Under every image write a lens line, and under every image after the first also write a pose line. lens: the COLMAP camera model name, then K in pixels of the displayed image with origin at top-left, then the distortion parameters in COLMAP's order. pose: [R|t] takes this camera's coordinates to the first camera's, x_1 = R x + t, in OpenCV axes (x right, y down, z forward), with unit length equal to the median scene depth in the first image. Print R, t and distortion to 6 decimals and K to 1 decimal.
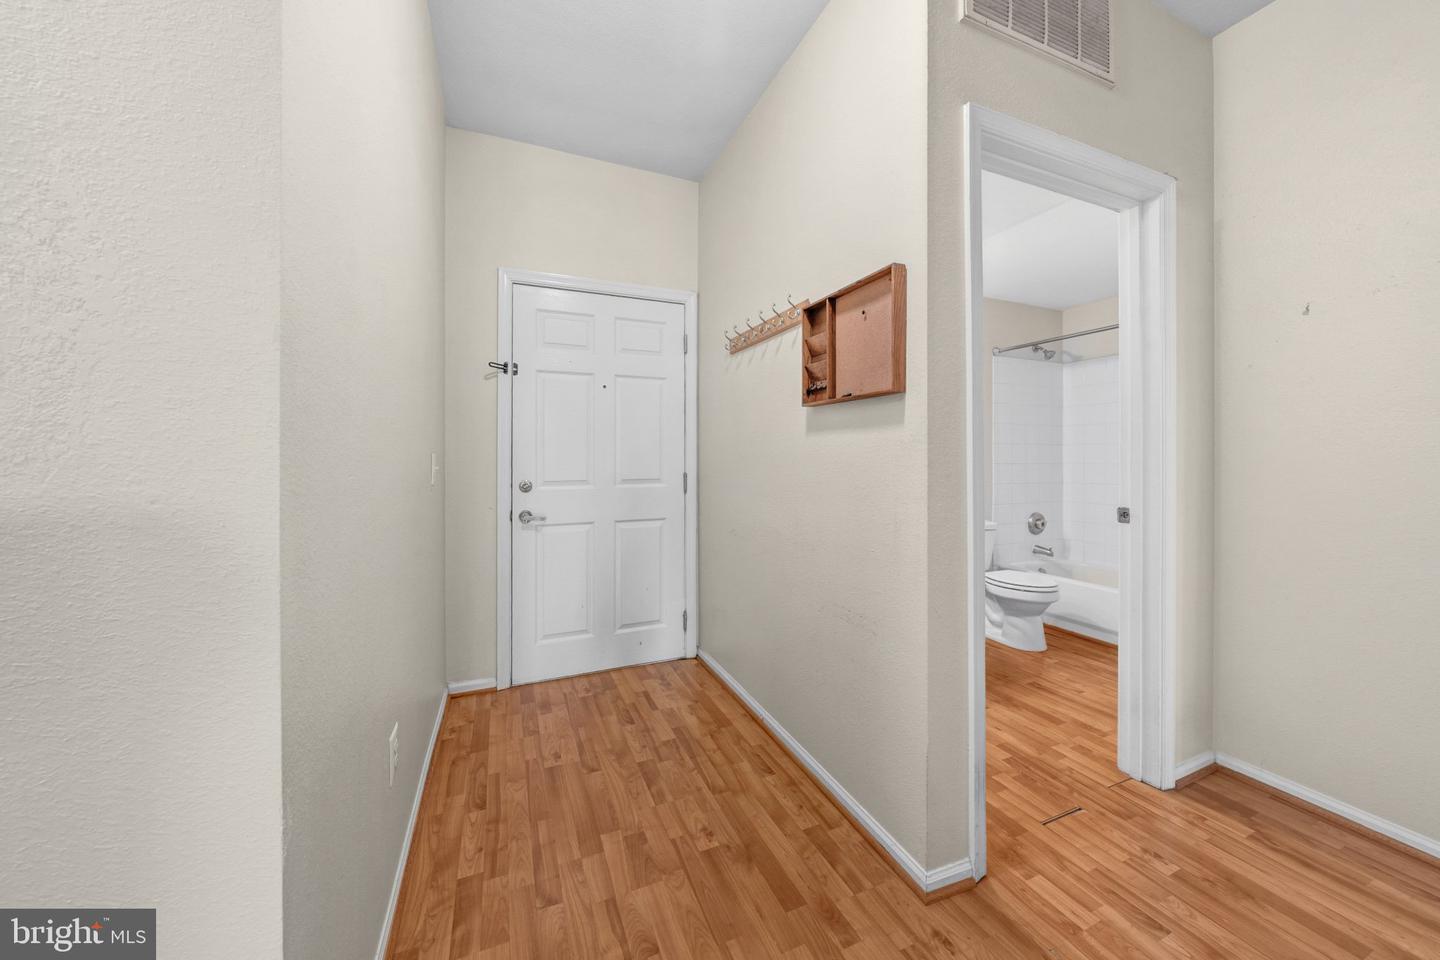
lens RADIAL K [[497.2, 0, 714.6], [0, 497.2, 464.8], [0, 0, 1]] dist [-0.000562, -0.000196]
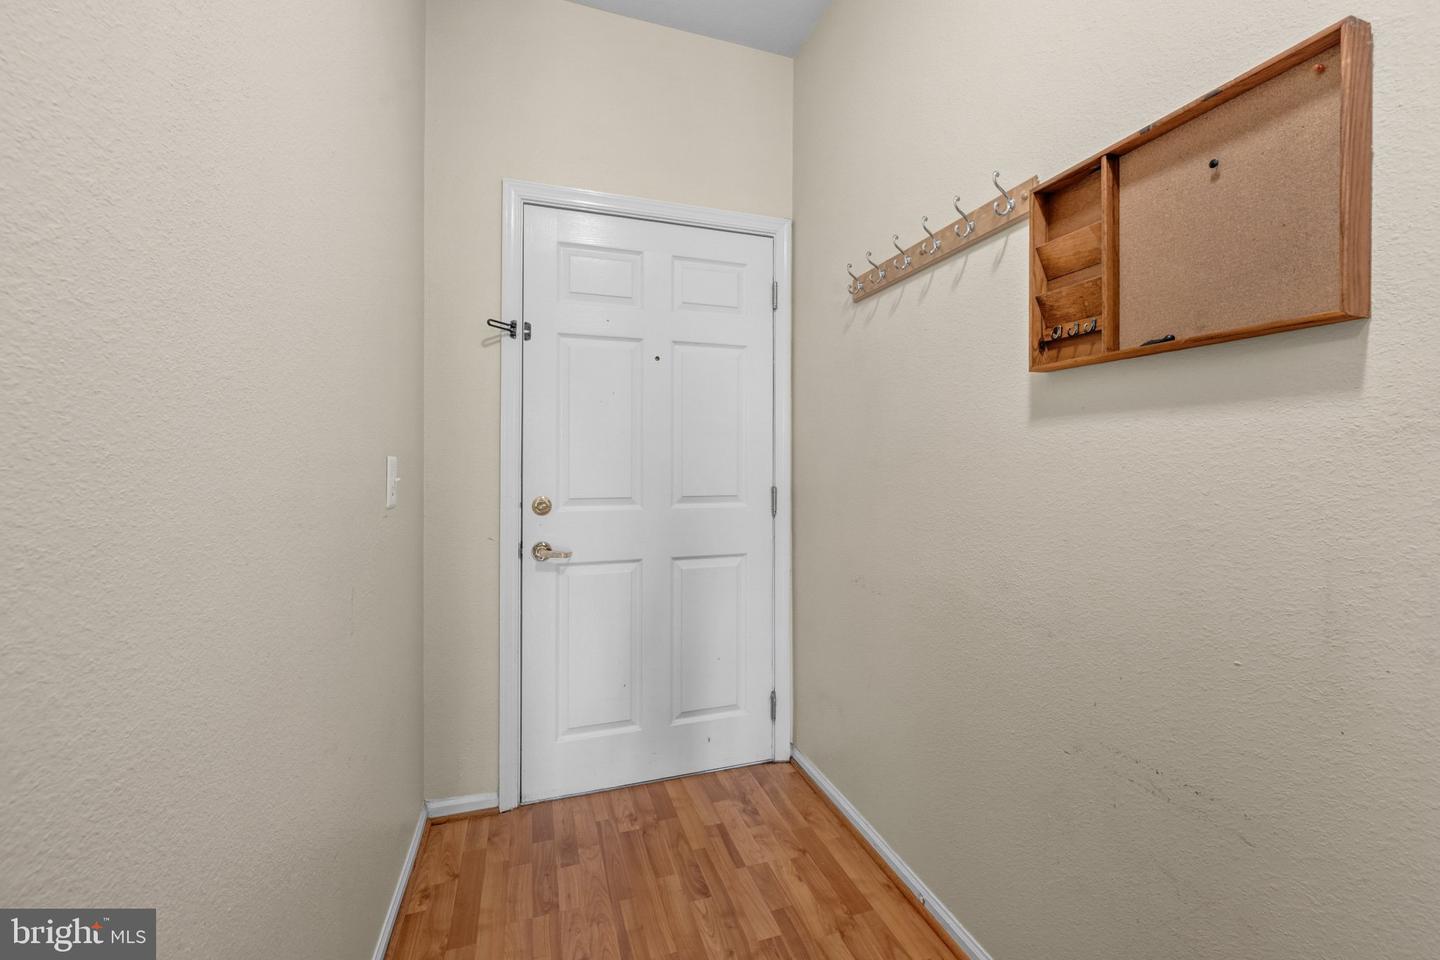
lens RADIAL K [[531.6, 0, 714.3], [0, 531.6, 478.3], [0, 0, 1]] dist [0.001399, -0.000083]
pose [[0.997112, 0.006281, -0.075689, -0.107216], [-0.005244, 0.999890, 0.013892, -0.005981], [0.075767, -0.013455, 0.997035, 0.344336]]
